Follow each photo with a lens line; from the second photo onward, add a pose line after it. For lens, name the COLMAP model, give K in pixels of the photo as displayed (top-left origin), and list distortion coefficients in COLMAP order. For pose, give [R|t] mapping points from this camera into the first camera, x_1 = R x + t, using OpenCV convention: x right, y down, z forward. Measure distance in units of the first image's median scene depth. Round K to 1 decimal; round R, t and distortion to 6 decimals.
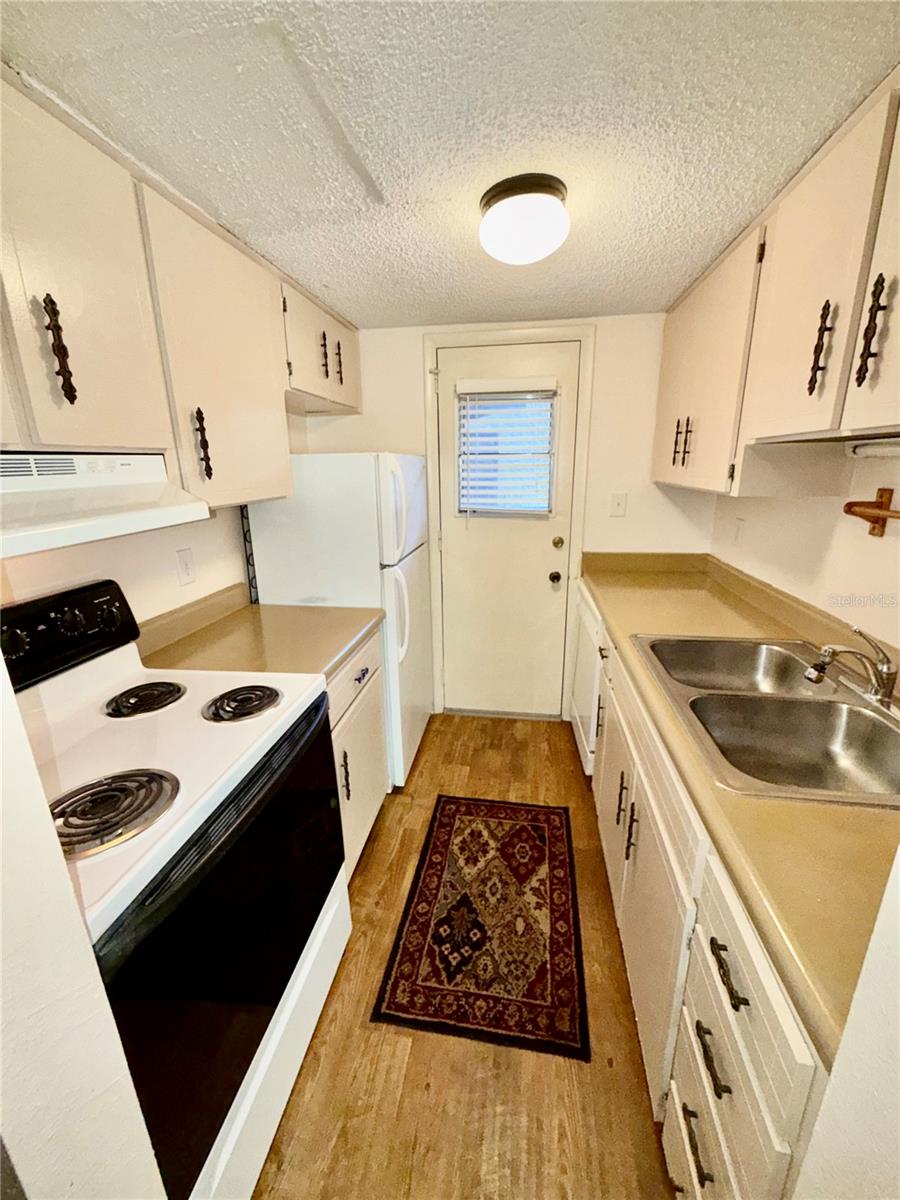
lens RADIAL K [[477.2, 0, 450.0], [0, 477.2, 600.0], [0, 0, 1]] dist [0.000732, 0.000063]
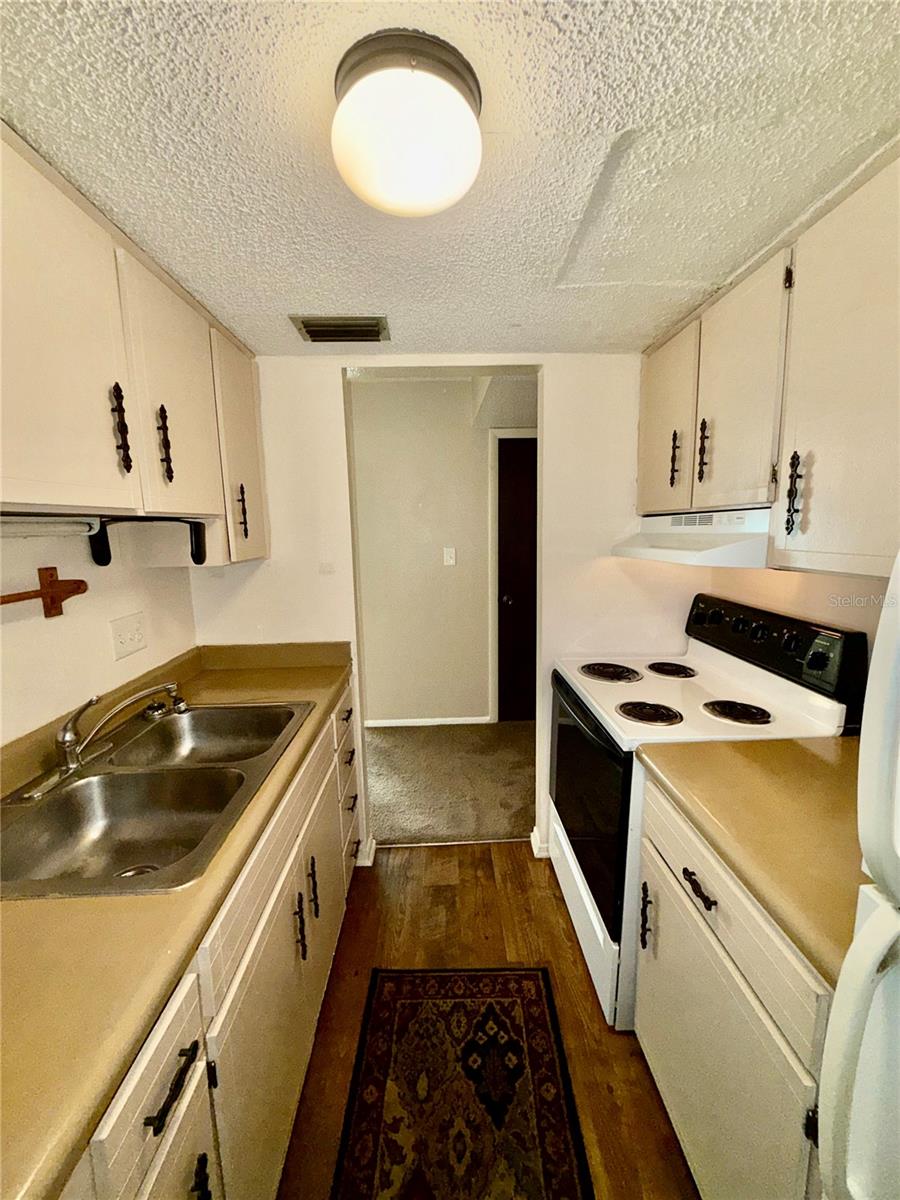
lens RADIAL K [[477.2, 0, 450.0], [0, 477.2, 600.0], [0, 0, 1]] dist [0.000732, 0.000063]
pose [[-0.985405, 0.061896, -0.158576, 0.190687], [-0.010268, 0.908243, 0.418318, -0.431340], [0.169918, 0.413840, -0.894351, 1.487842]]
